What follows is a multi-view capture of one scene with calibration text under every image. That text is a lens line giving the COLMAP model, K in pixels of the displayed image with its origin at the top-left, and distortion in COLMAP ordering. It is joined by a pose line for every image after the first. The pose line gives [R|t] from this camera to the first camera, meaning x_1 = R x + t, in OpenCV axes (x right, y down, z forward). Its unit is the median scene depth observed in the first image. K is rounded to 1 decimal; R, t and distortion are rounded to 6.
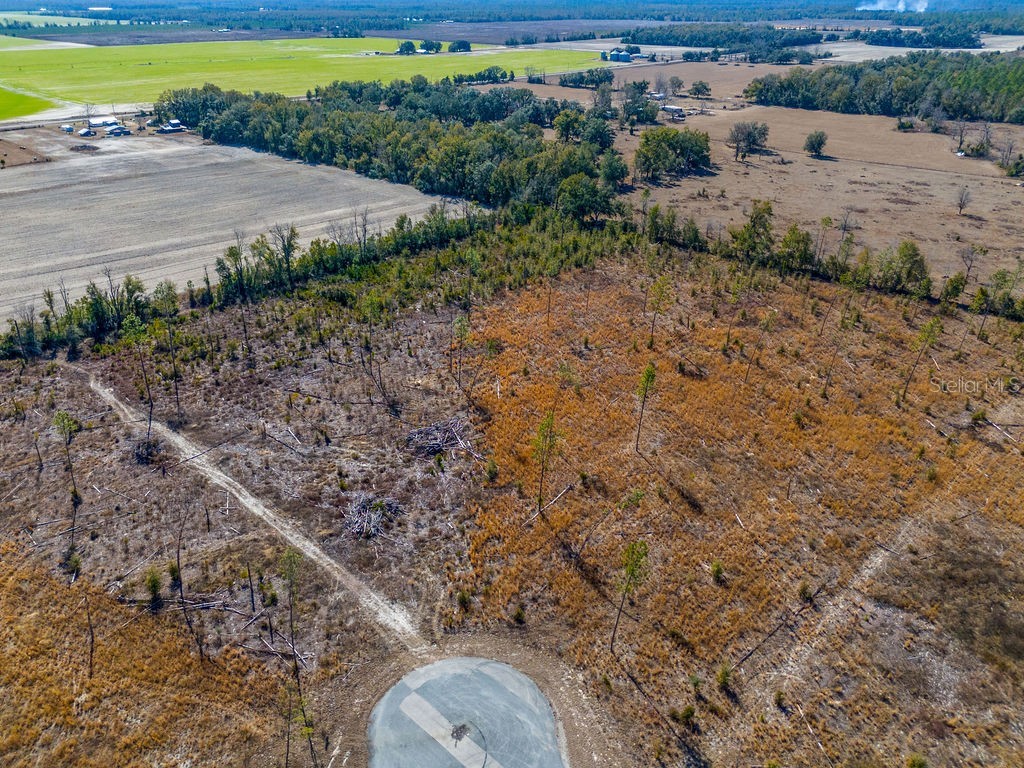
lens RADIAL K [[763.7, 0, 515.8], [0, 763.7, 382.7], [0, 0, 1]] dist [0.064299, -0.062918]
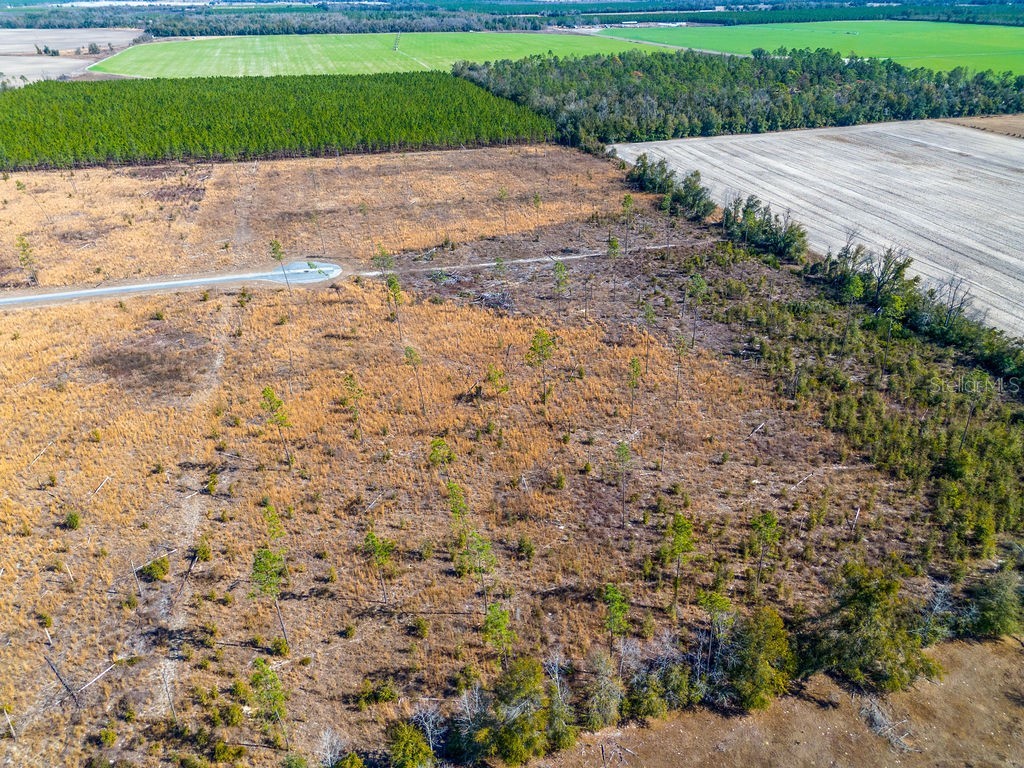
lens RADIAL K [[763.7, 0, 515.8], [0, 763.7, 382.7], [0, 0, 1]] dist [0.064299, -0.062918]
pose [[-0.505401, 0.402574, -0.763219, 0.947797], [-0.379288, 0.690824, 0.615551, -0.658432], [0.775055, 0.600580, -0.196451, 1.230947]]
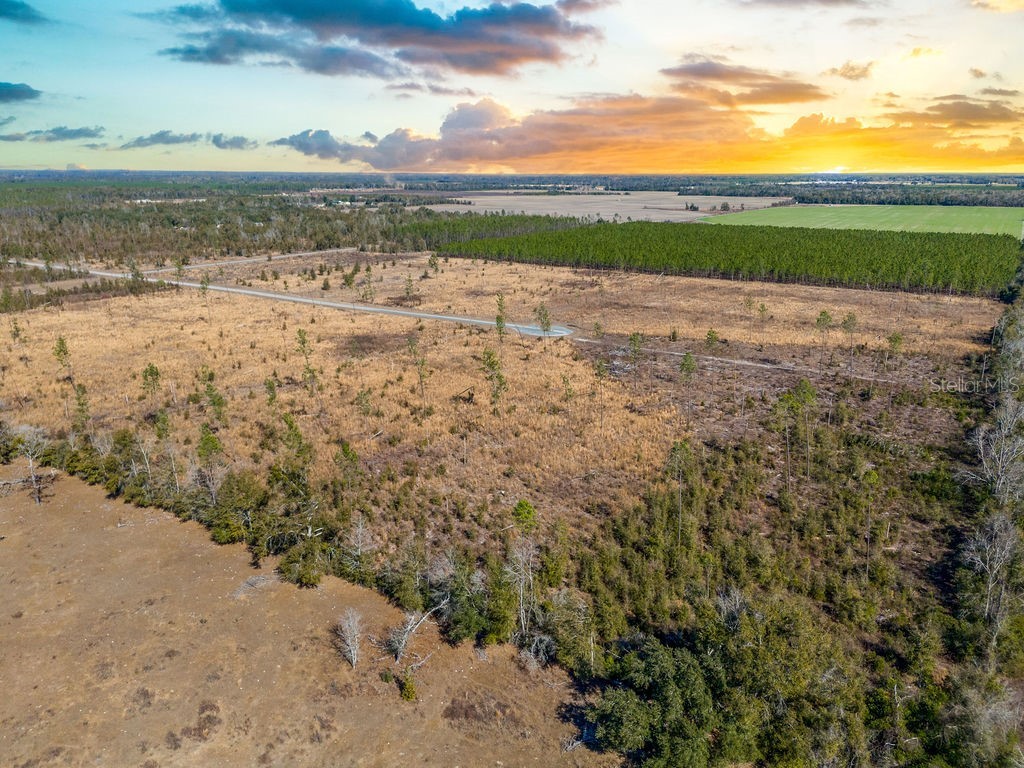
lens RADIAL K [[763.7, 0, 515.8], [0, 763.7, 382.7], [0, 0, 1]] dist [0.064299, -0.062918]
pose [[-0.981864, 0.050372, -0.182775, 0.370208], [-0.084854, 0.745349, 0.661252, -0.858595], [0.169540, 0.664769, -0.727557, 1.898467]]
